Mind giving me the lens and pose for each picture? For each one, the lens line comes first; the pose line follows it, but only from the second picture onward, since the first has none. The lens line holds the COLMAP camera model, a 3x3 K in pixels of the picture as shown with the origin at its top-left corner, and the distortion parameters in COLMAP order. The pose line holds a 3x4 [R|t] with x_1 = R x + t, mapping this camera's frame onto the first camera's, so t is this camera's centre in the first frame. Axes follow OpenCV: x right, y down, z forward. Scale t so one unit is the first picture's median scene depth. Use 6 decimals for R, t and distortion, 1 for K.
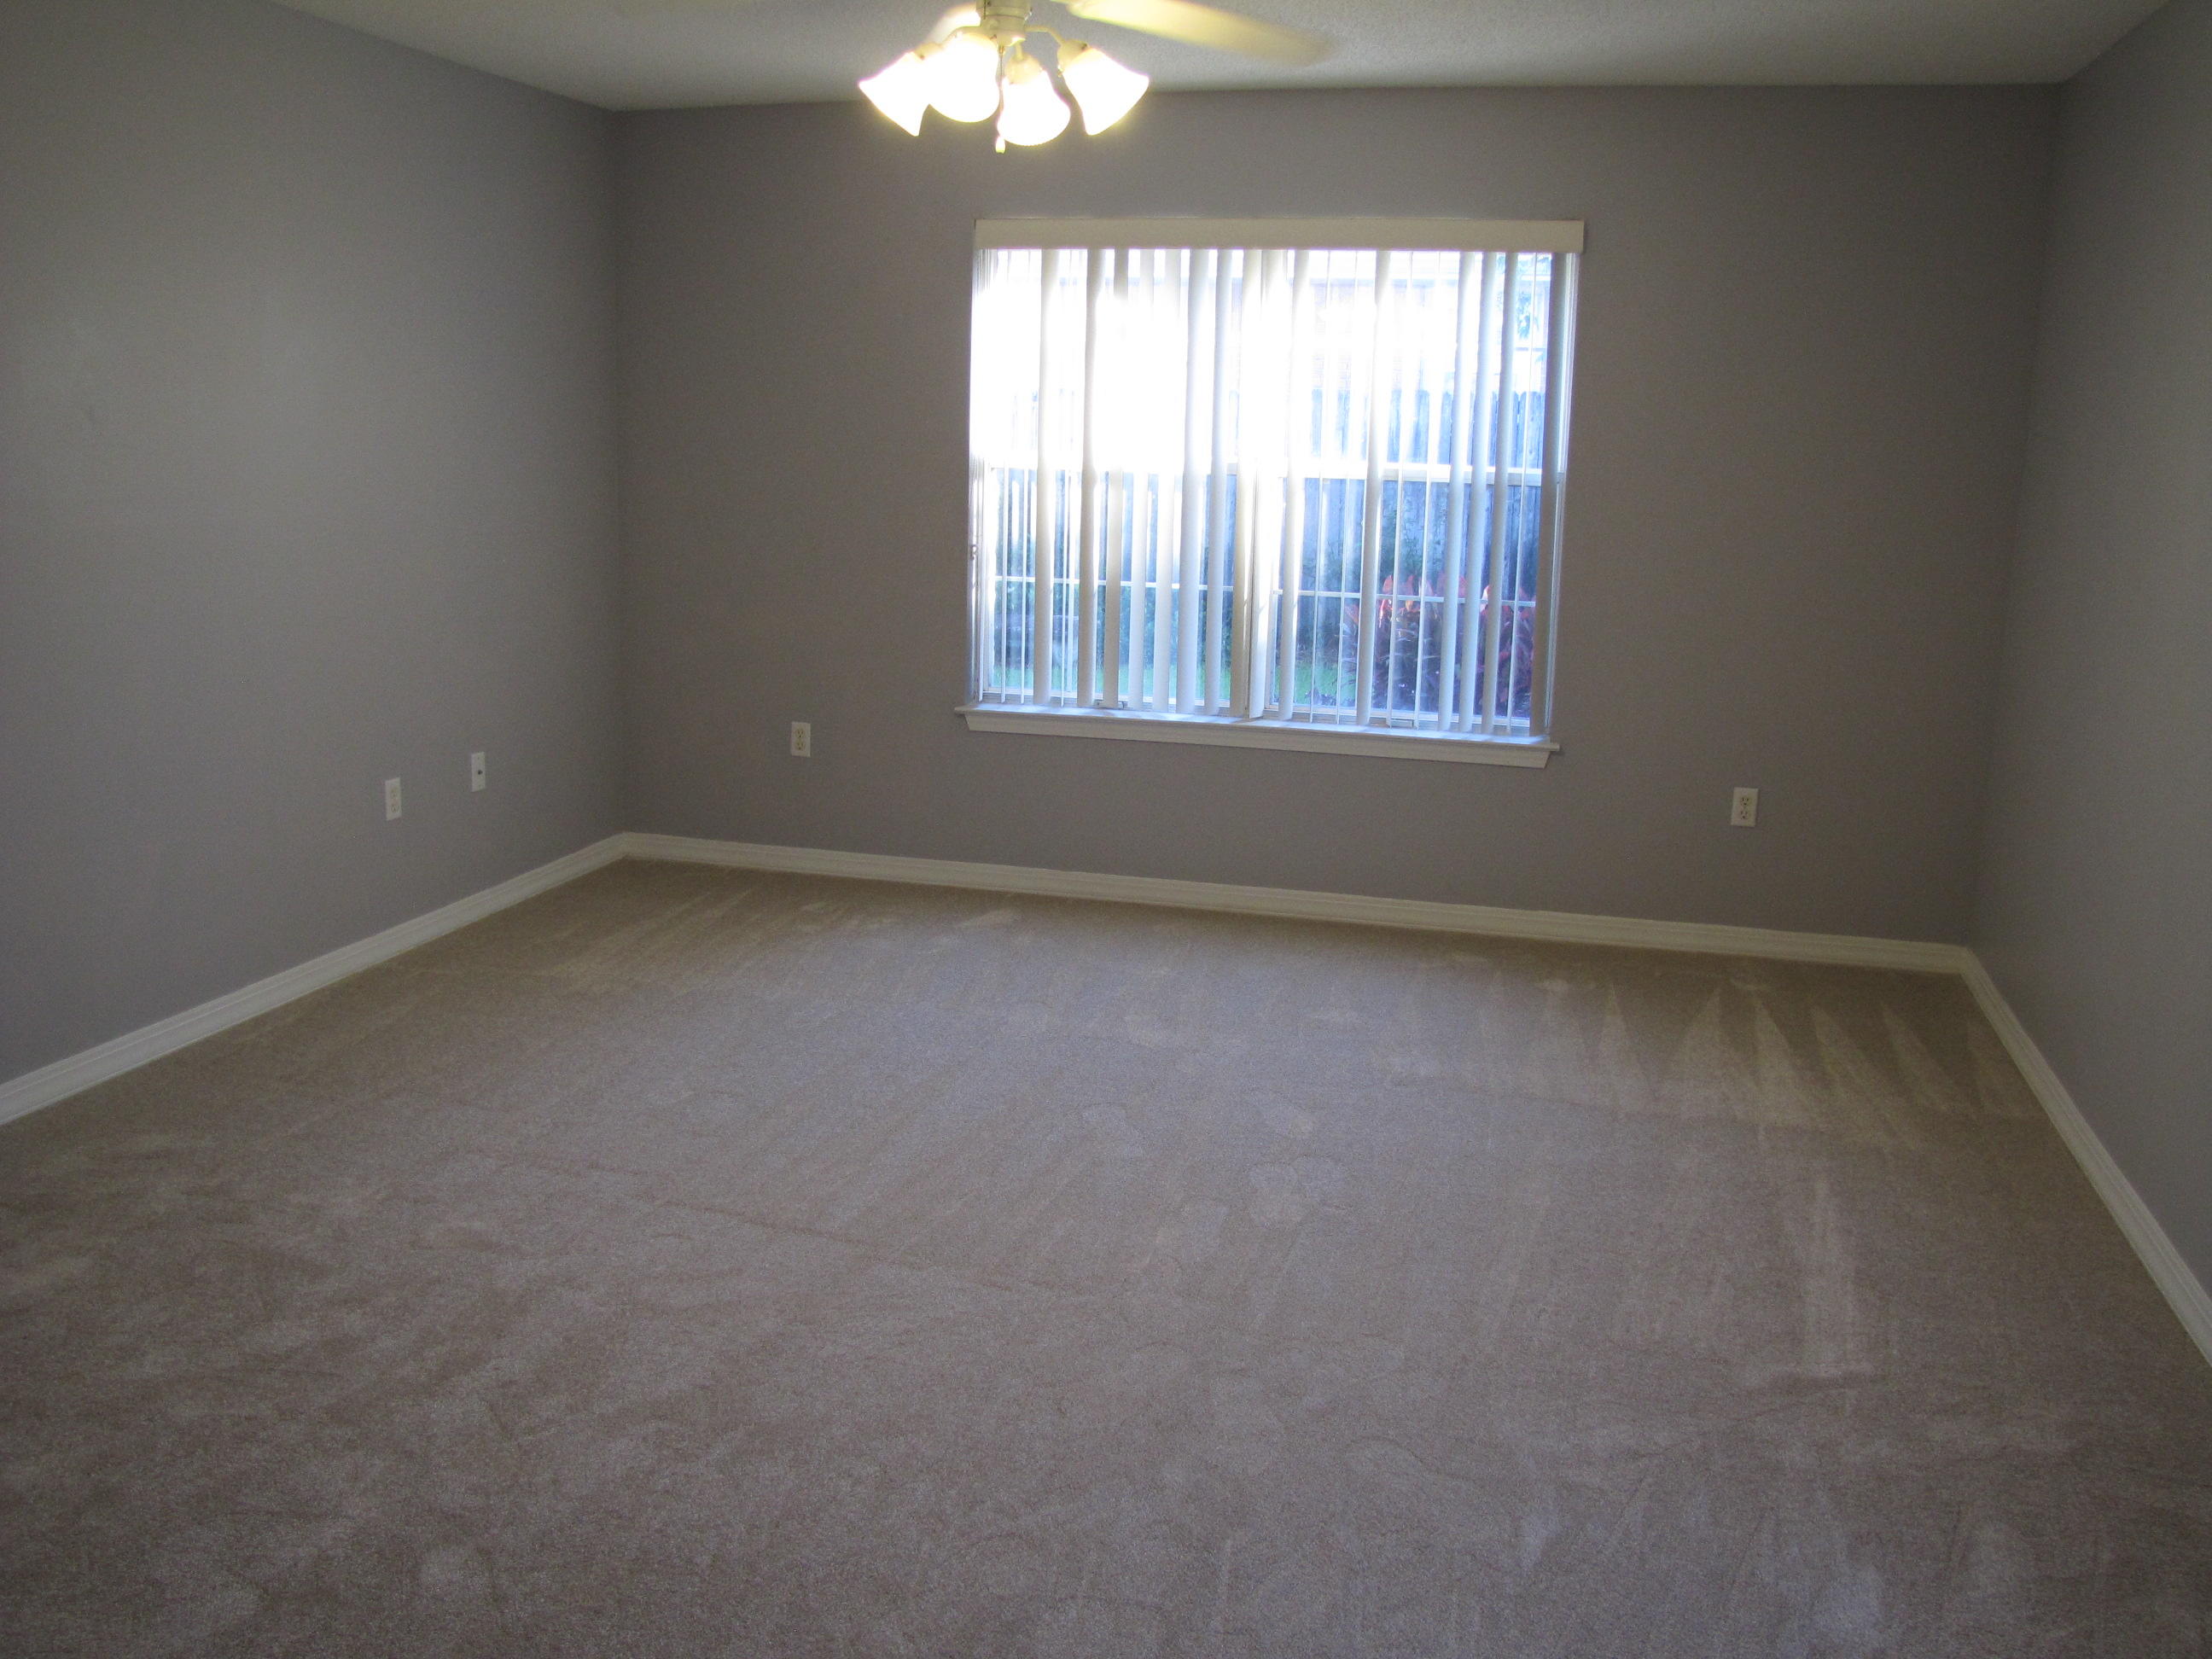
lens RADIAL K [[1876.0, 0, 1109.0], [0, 1876.0, 841.8], [0, 0, 1]] dist [-0.150287, 0.066128]
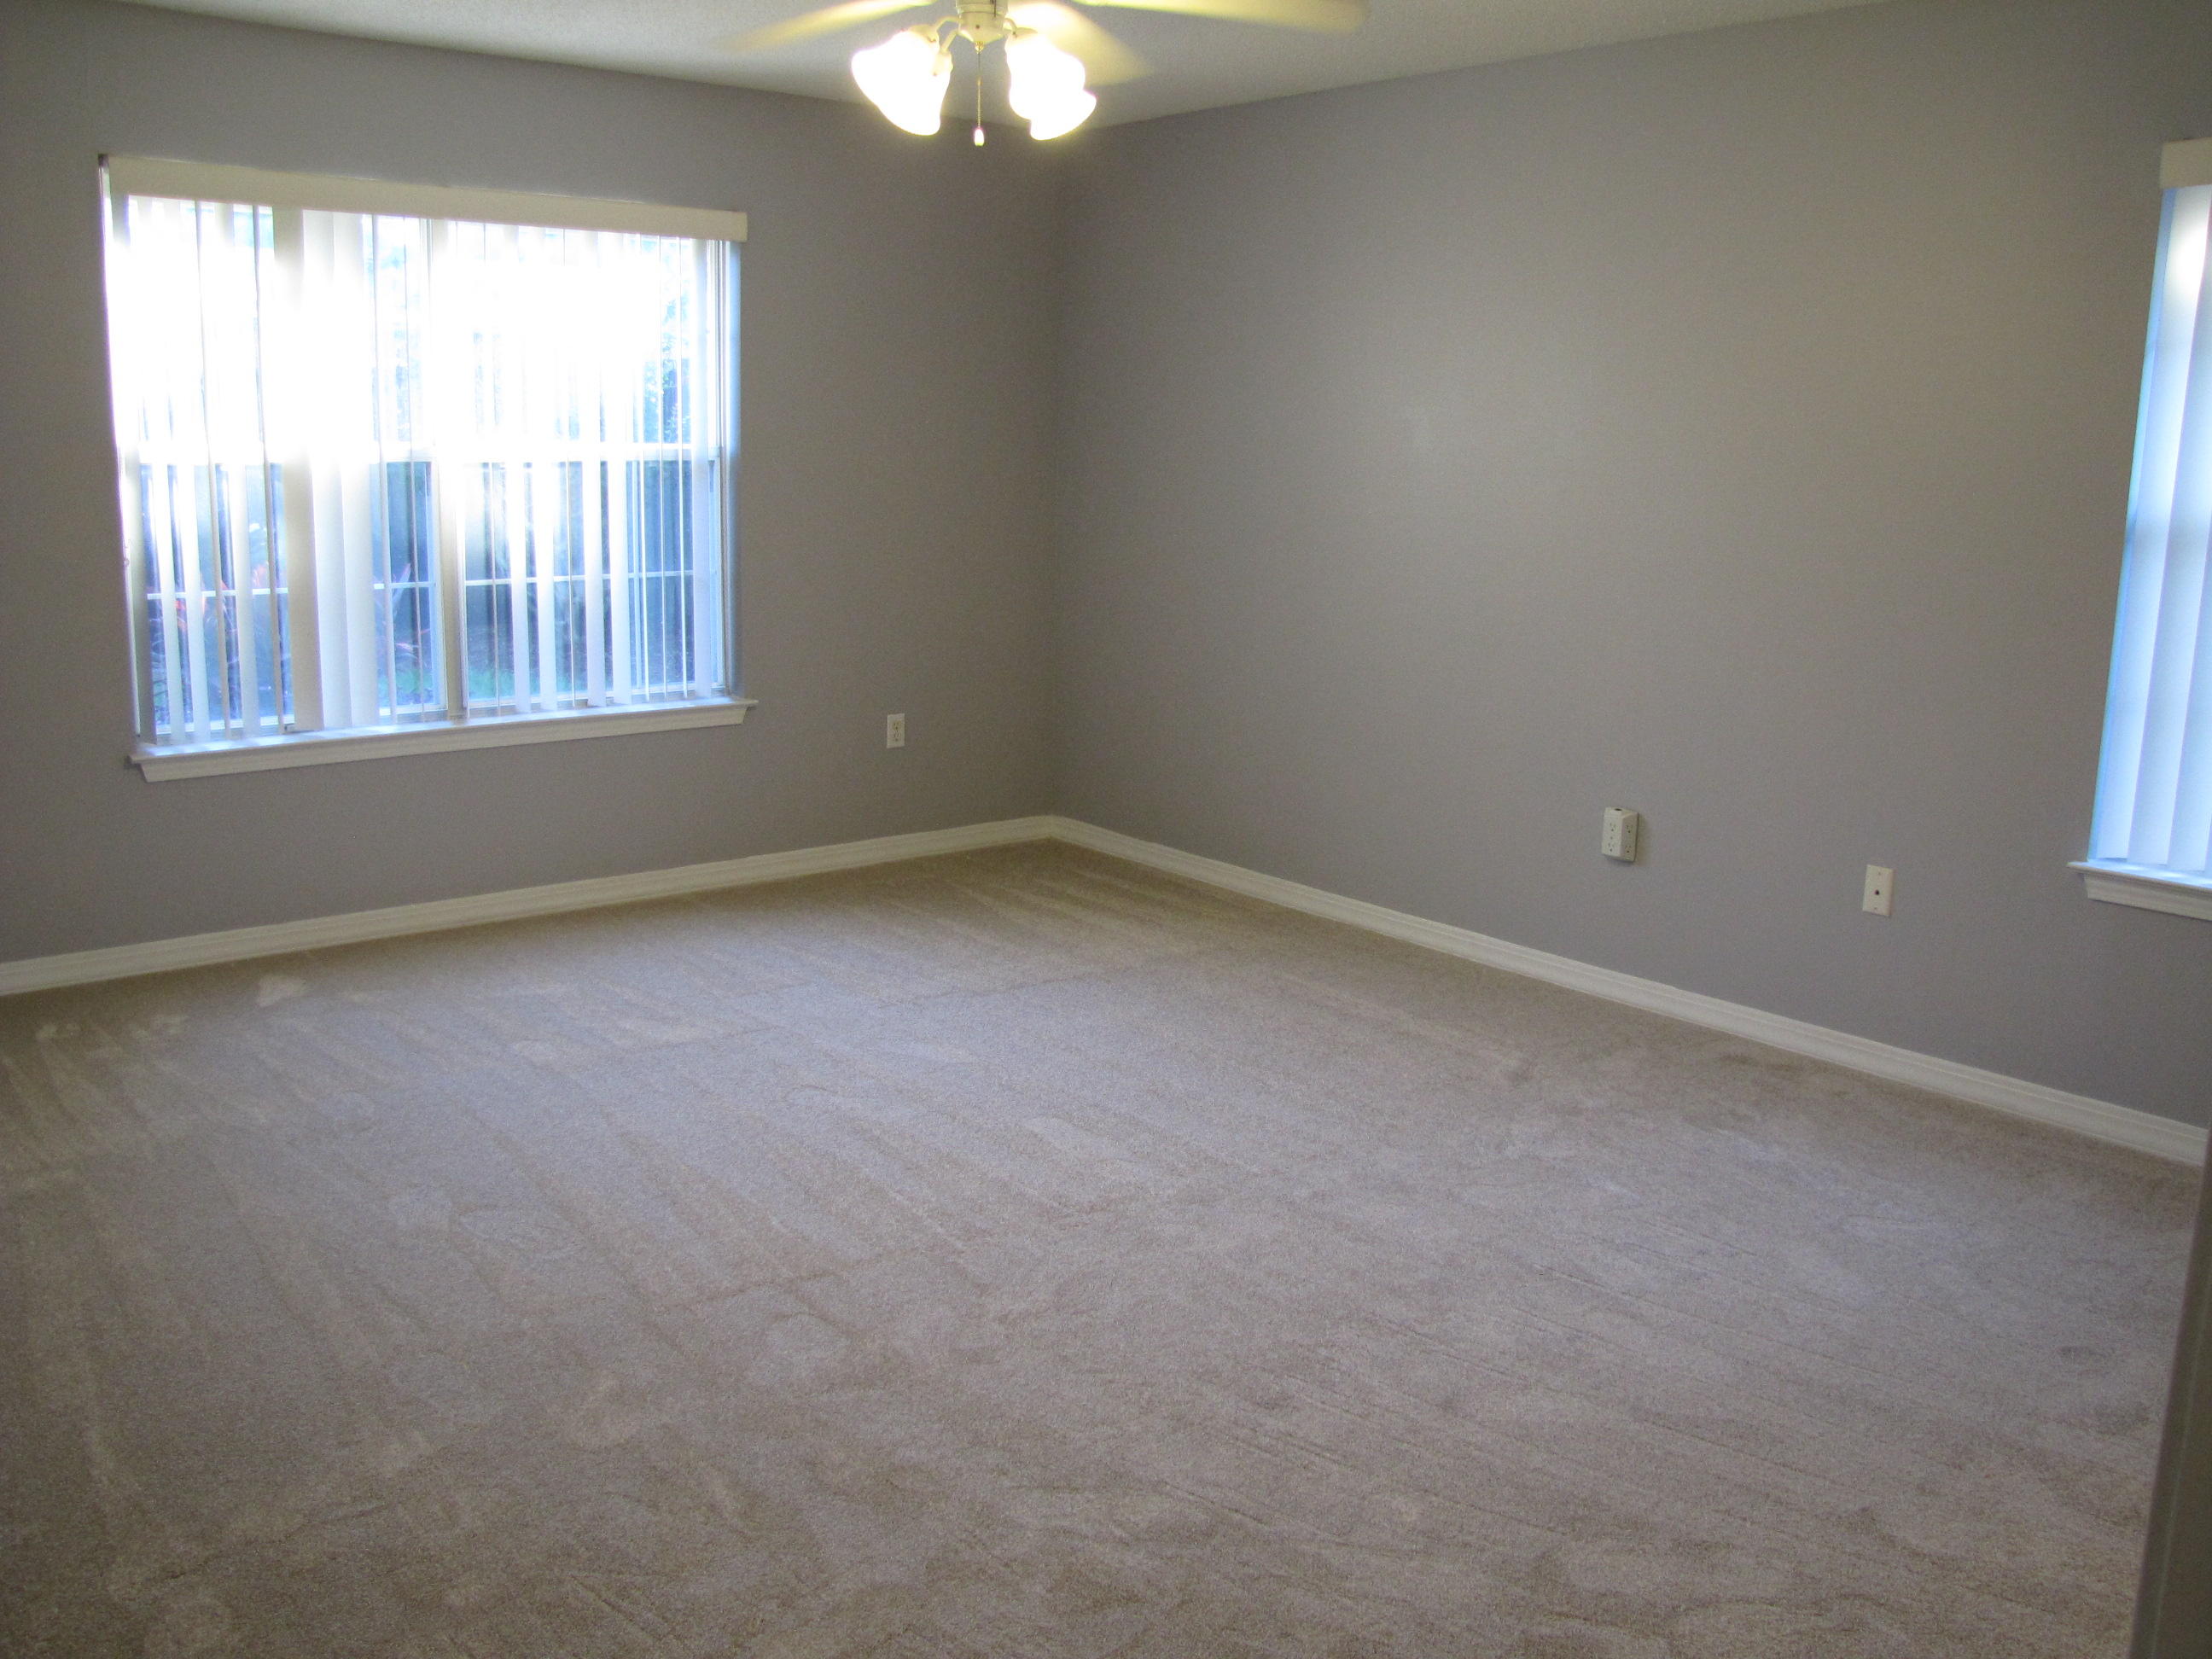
lens RADIAL K [[1876.0, 0, 1111.2], [0, 1876.0, 825.2], [0, 0, 1]] dist [-0.150287, 0.066128]
pose [[0.559692, -0.176026, 0.809790, -0.524383], [0.169124, 0.980876, 0.096324, -0.049846], [-0.811260, 0.083043, 0.578759, 0.214322]]
